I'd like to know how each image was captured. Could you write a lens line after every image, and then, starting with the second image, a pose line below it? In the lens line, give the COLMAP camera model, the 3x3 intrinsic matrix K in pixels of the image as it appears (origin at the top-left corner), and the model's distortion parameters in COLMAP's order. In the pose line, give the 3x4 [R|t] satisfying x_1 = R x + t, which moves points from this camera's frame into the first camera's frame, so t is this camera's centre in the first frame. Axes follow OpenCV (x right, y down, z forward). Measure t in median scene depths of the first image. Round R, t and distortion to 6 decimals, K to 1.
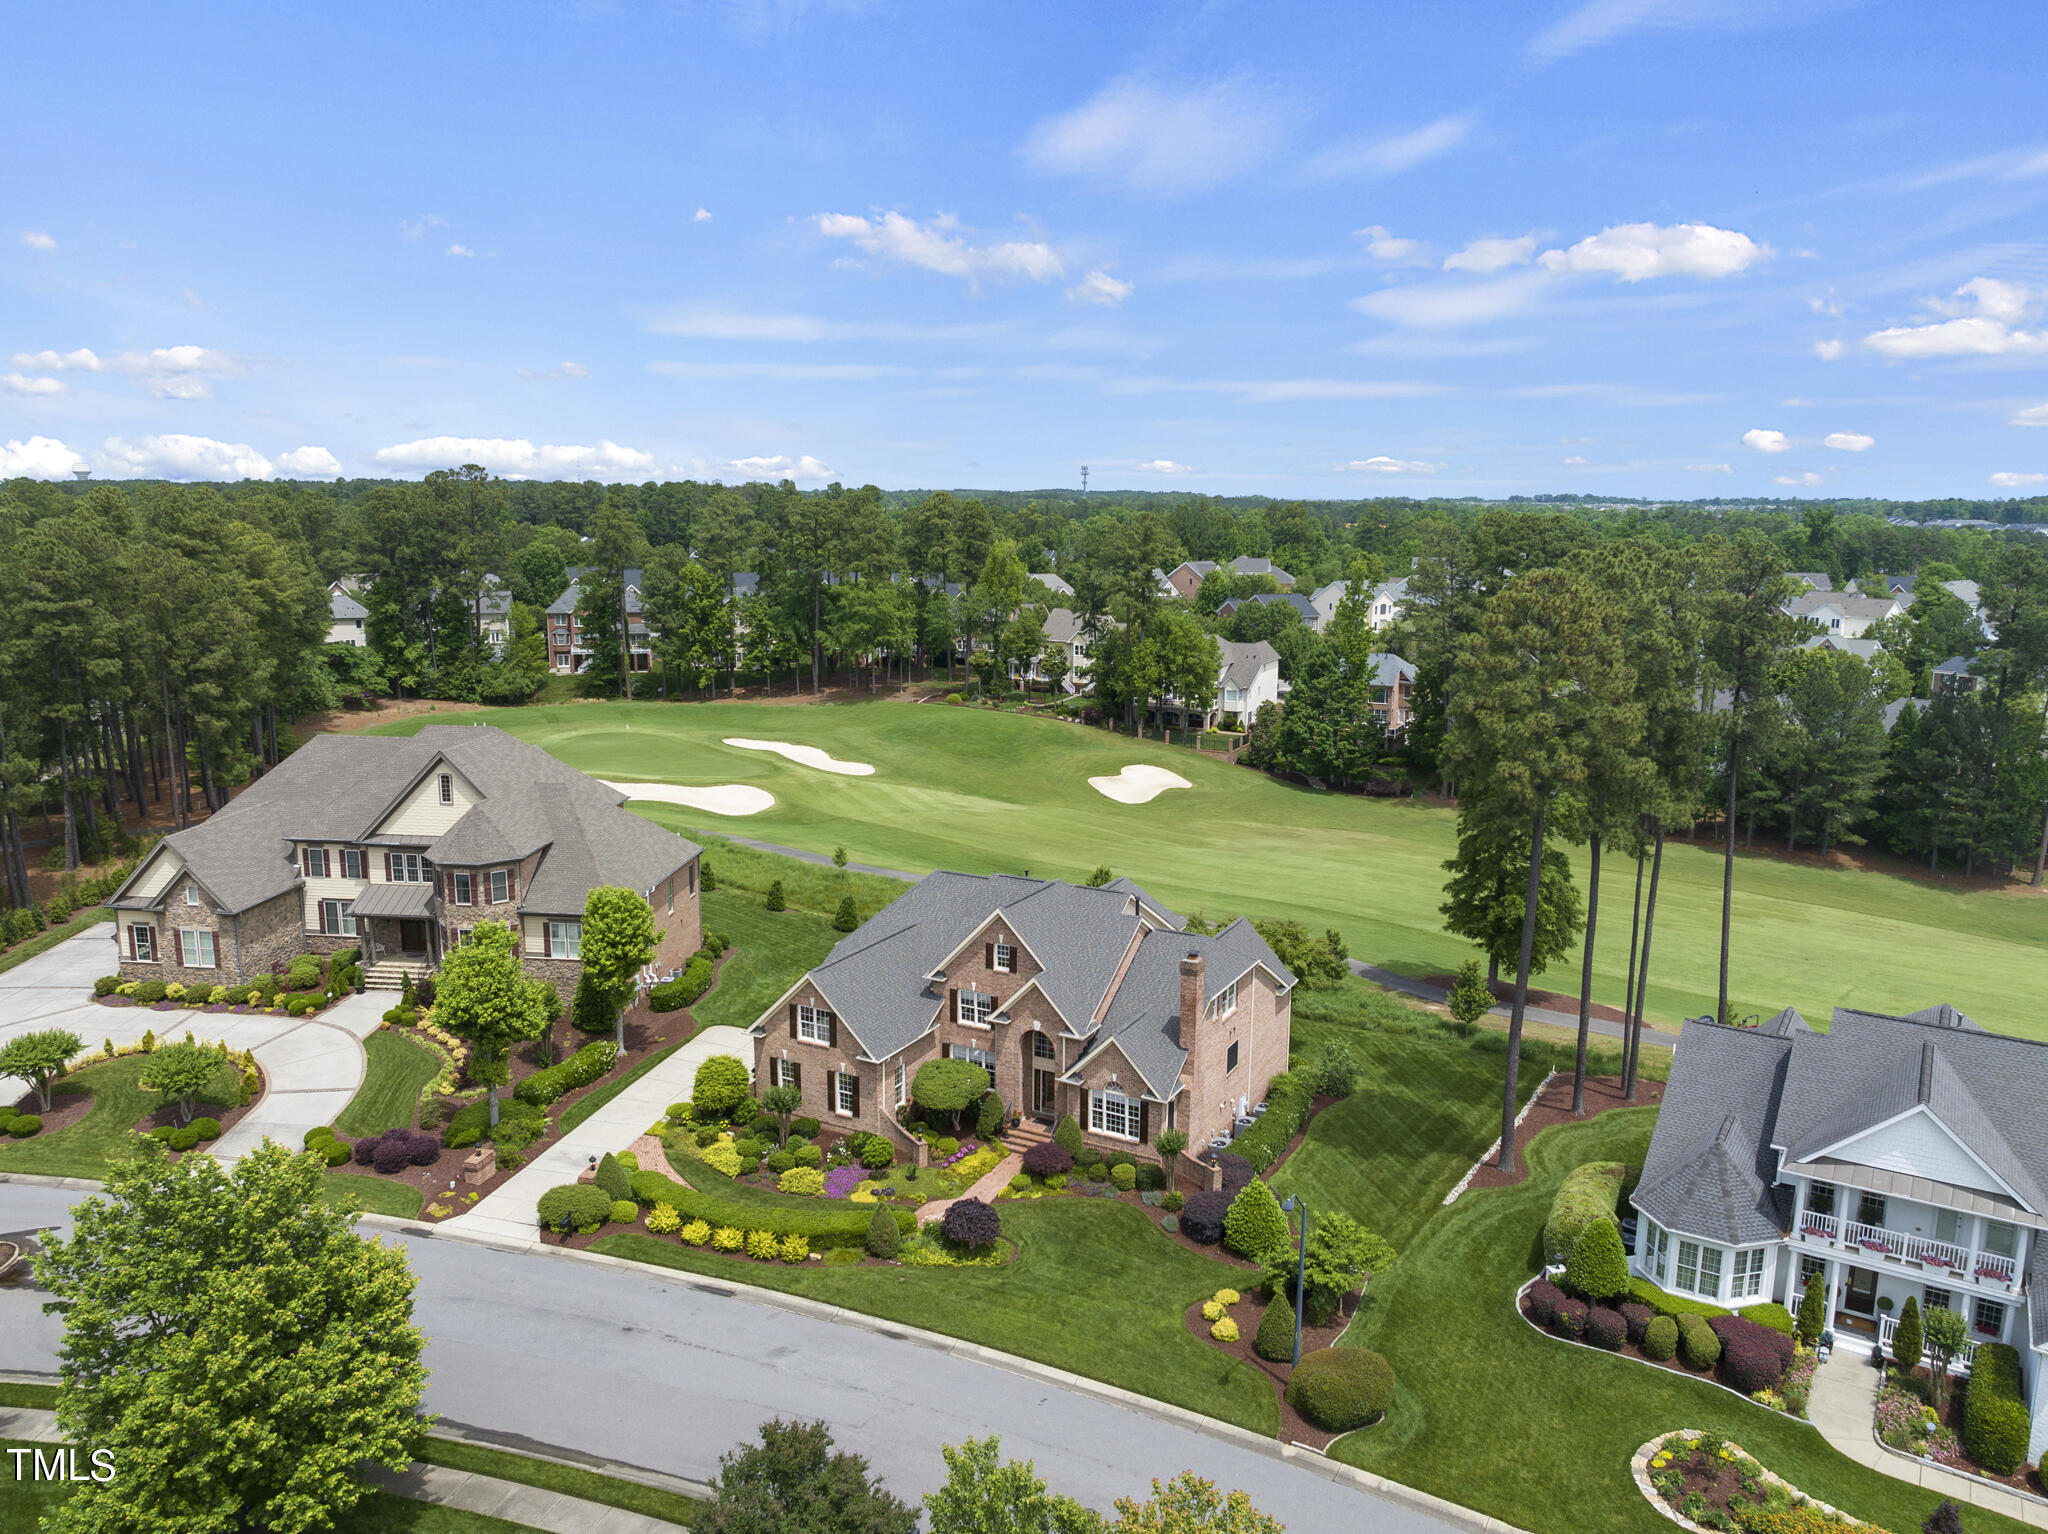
lens RADIAL K [[1440.1, 0, 1035.5], [0, 1440.1, 762.2], [0, 0, 1]] dist [-0.043877, 0.008970]
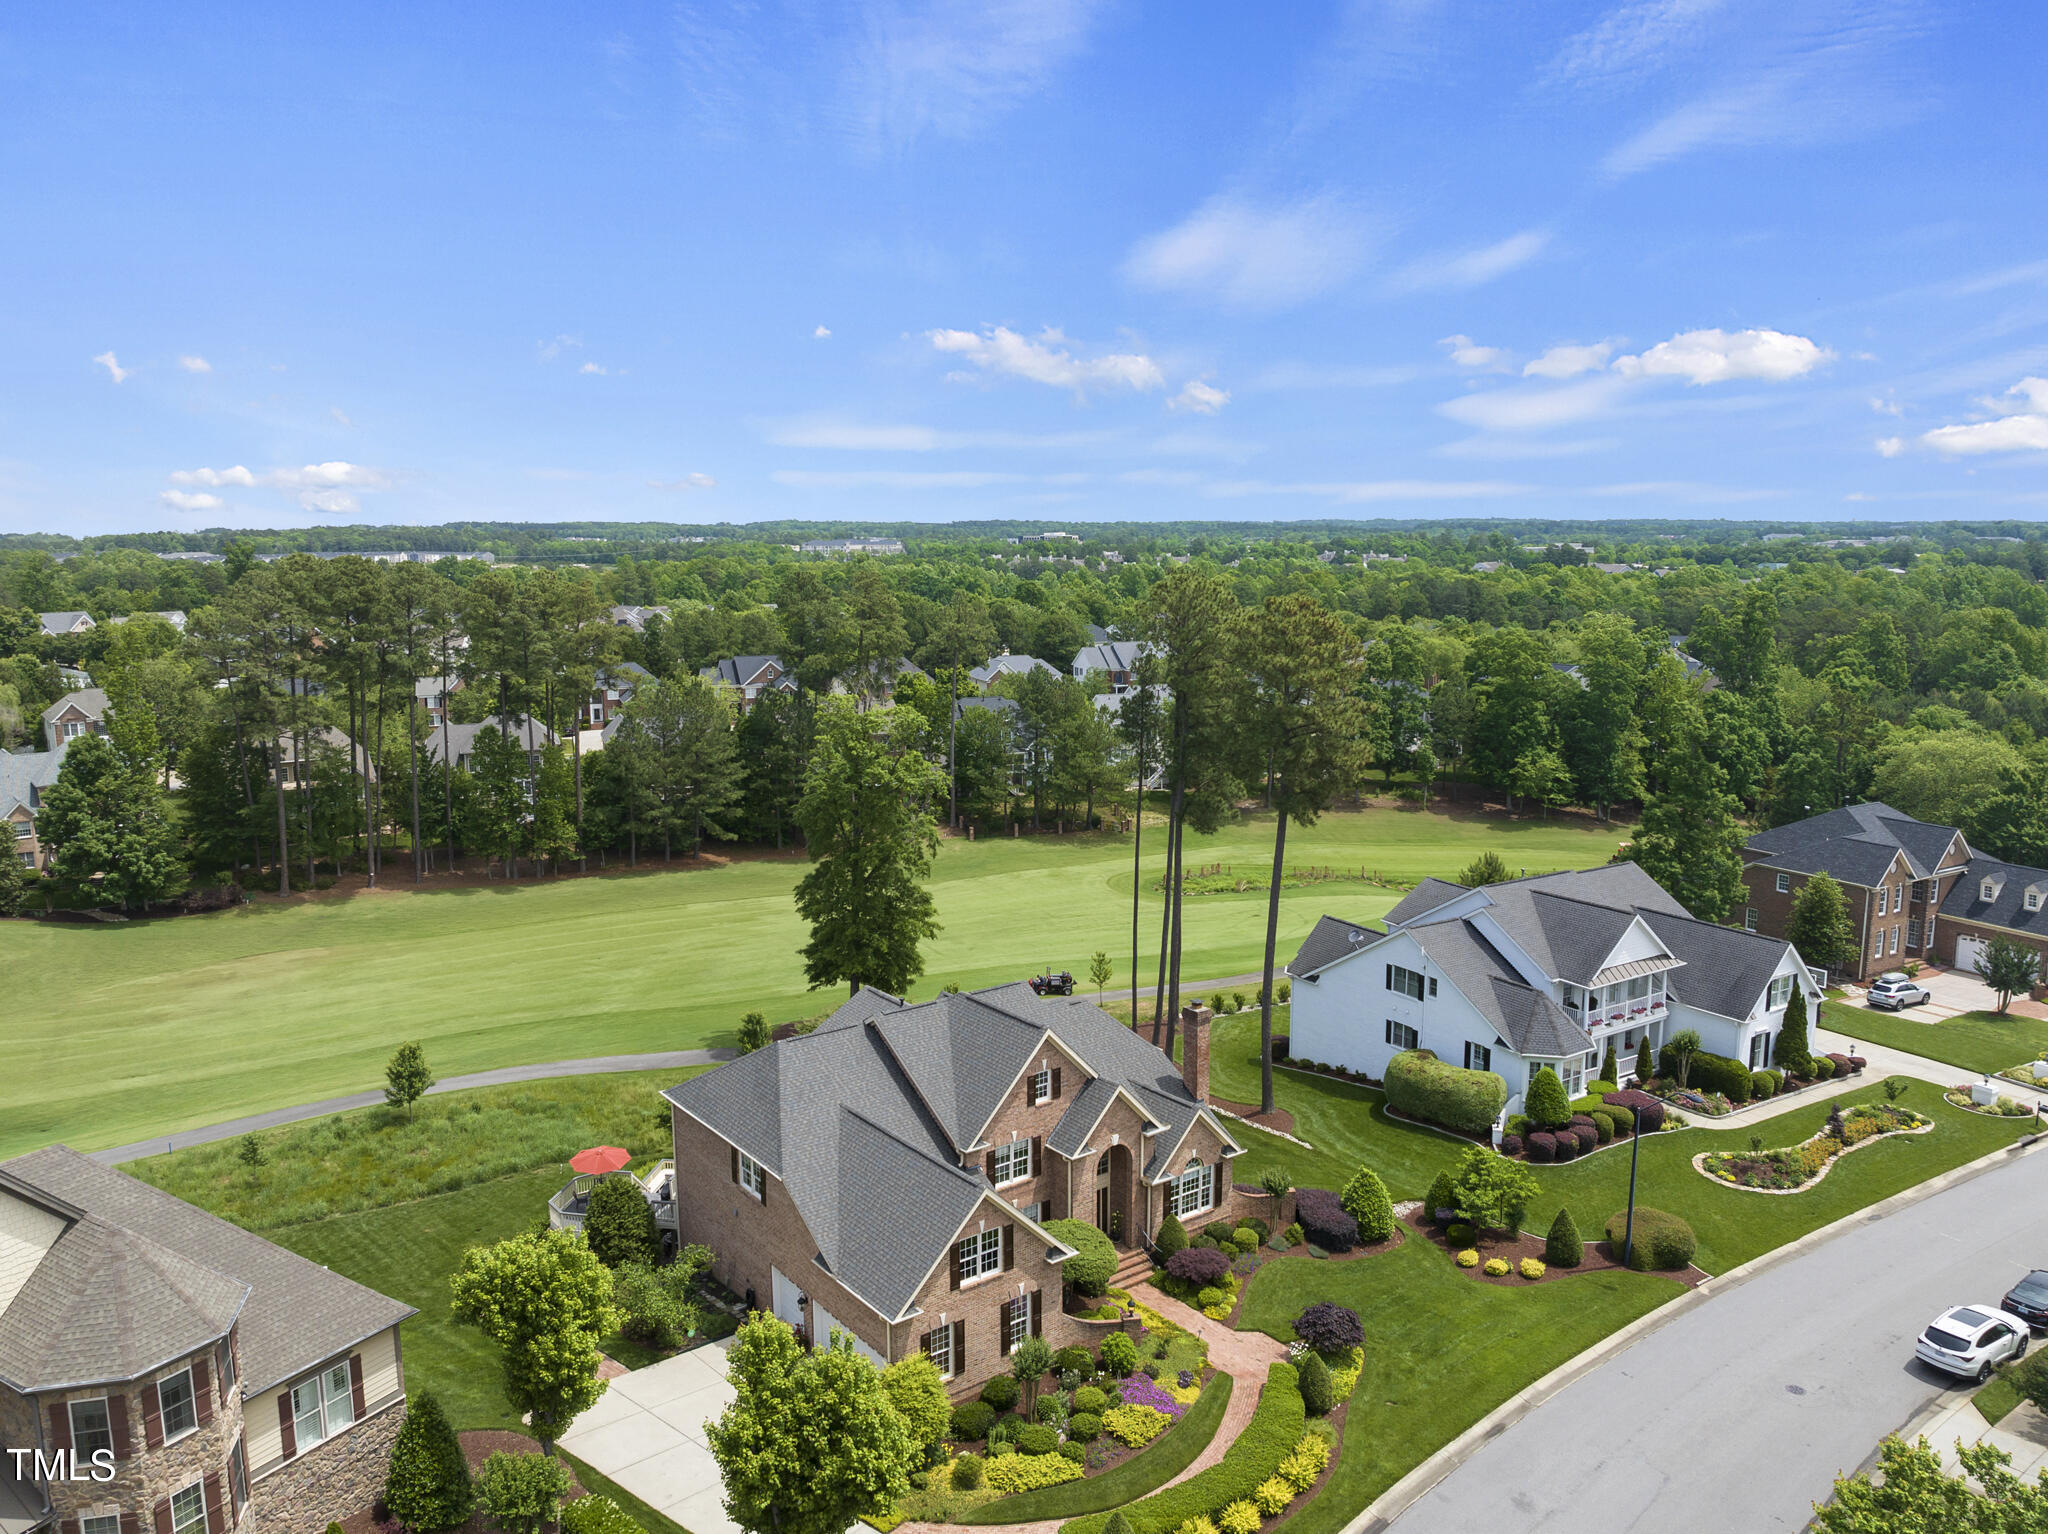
lens RADIAL K [[1481.3, 0, 1039.8], [0, 1481.3, 773.6], [0, 0, 1]] dist [-0.036809, -0.012116]
pose [[0.416290, -0.152181, 0.896406, -0.775139], [0.169875, 0.981551, 0.087746, -0.120693], [-0.893222, 0.115749, 0.434462, 0.607093]]
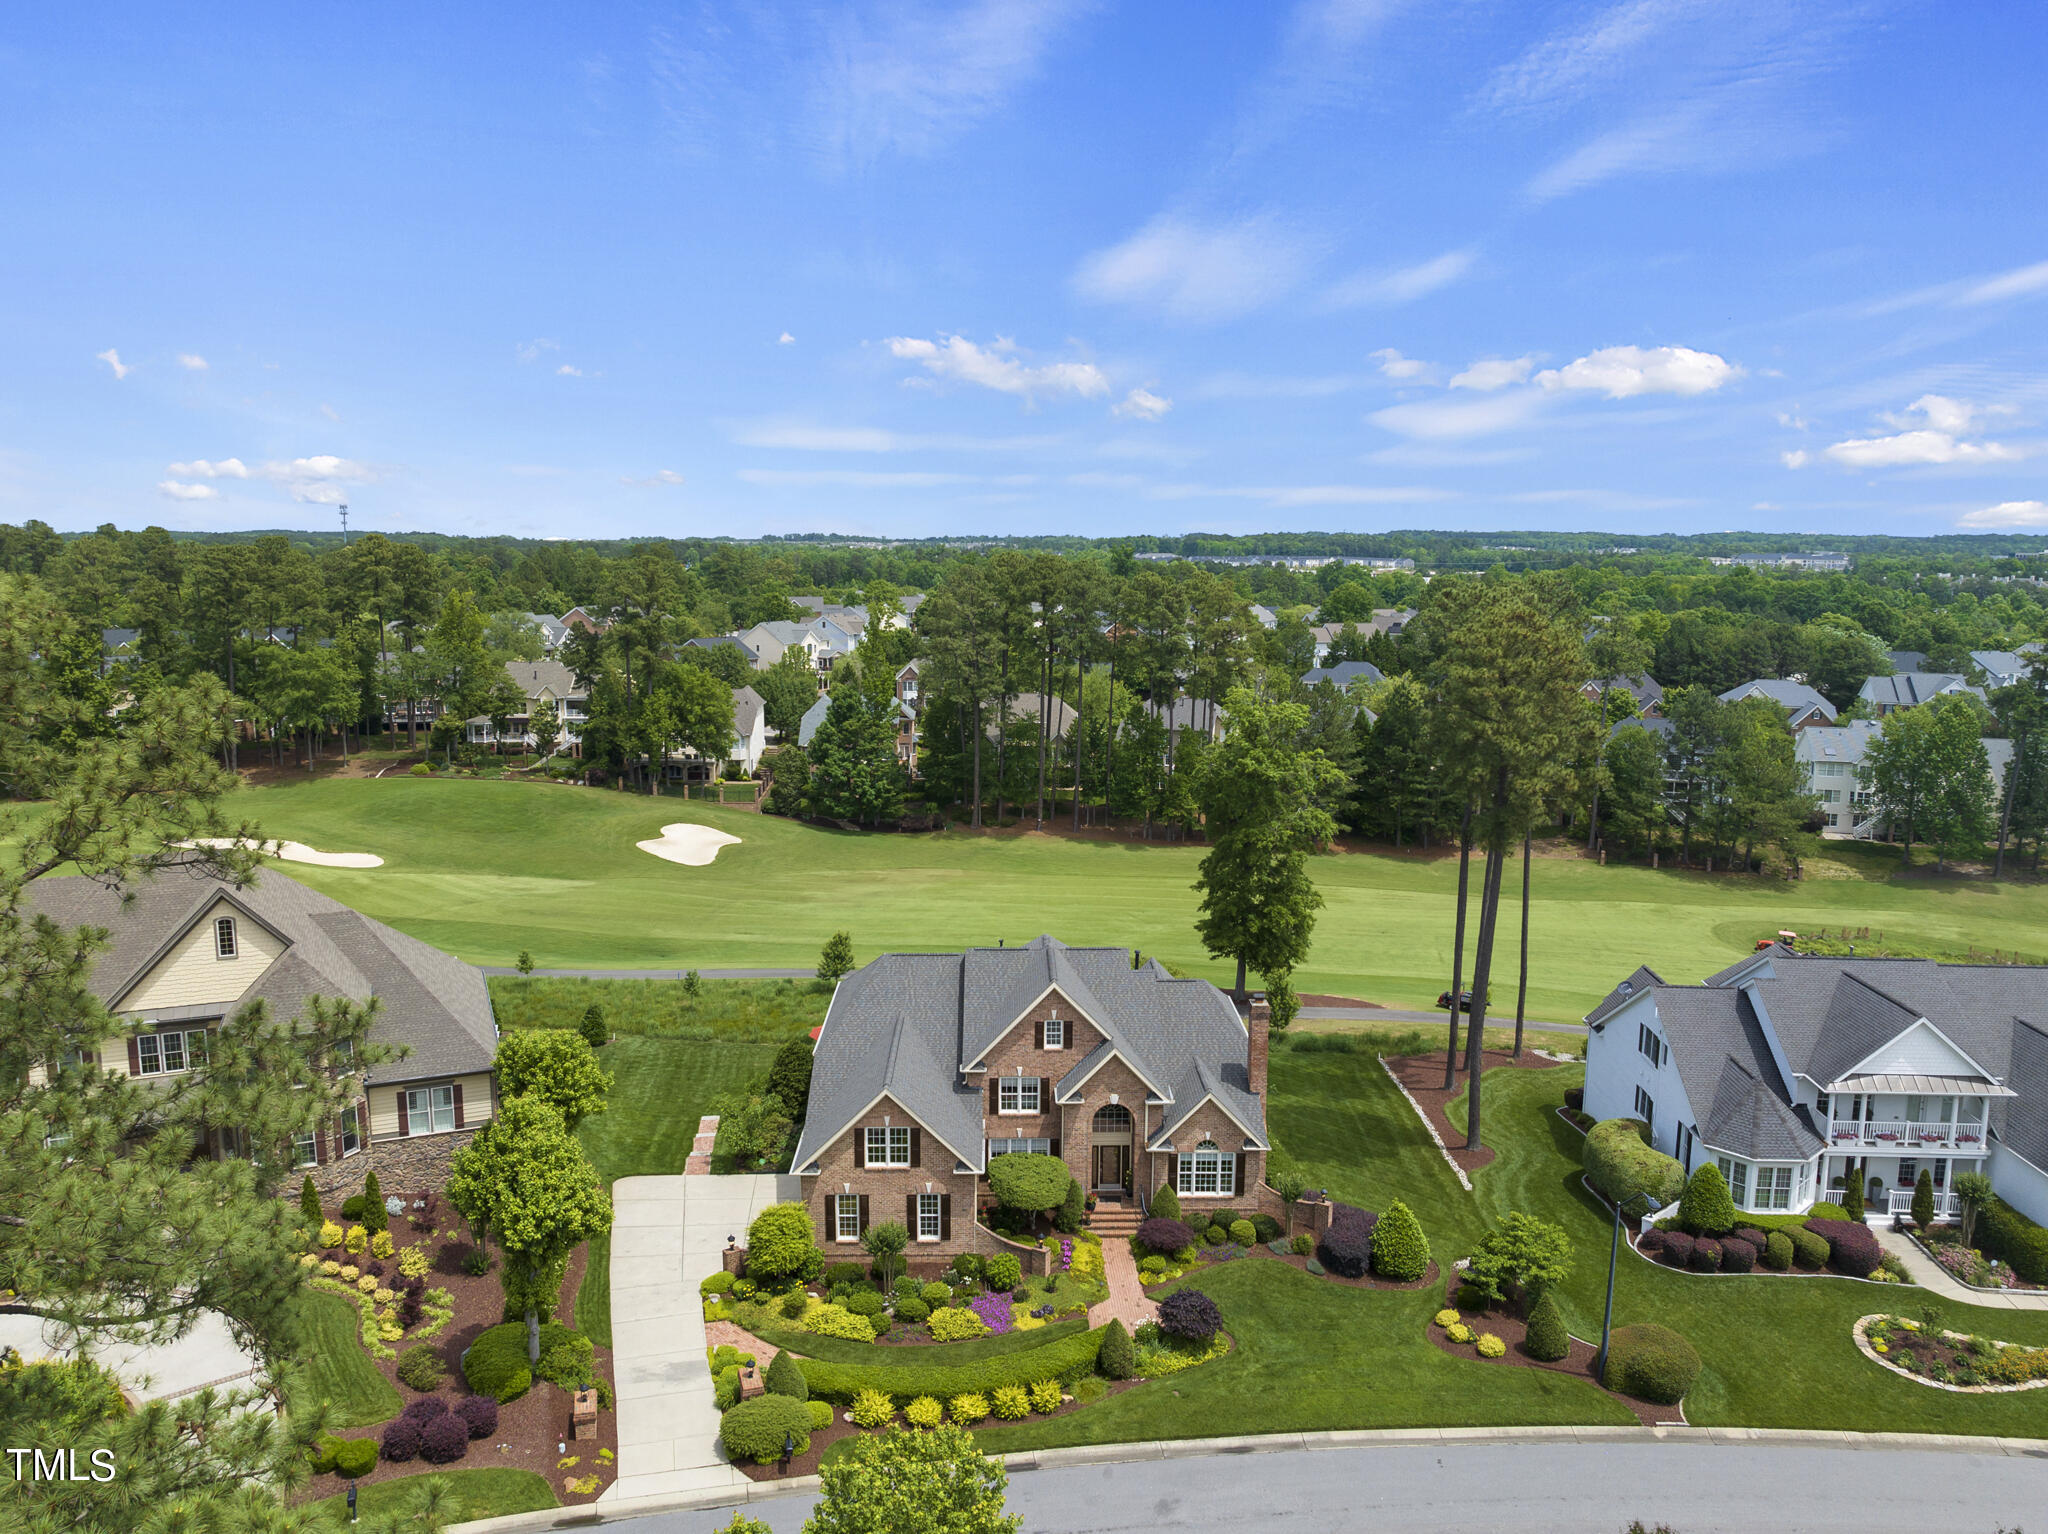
lens RADIAL K [[1440.1, 0, 1037.7], [0, 1440.1, 755.0], [0, 0, 1]] dist [-0.043877, 0.008970]
pose [[0.871060, -0.072620, 0.485778, -0.475955], [0.087935, 0.996088, -0.008771, -0.038389], [-0.483240, 0.050357, 0.874038, 0.178416]]
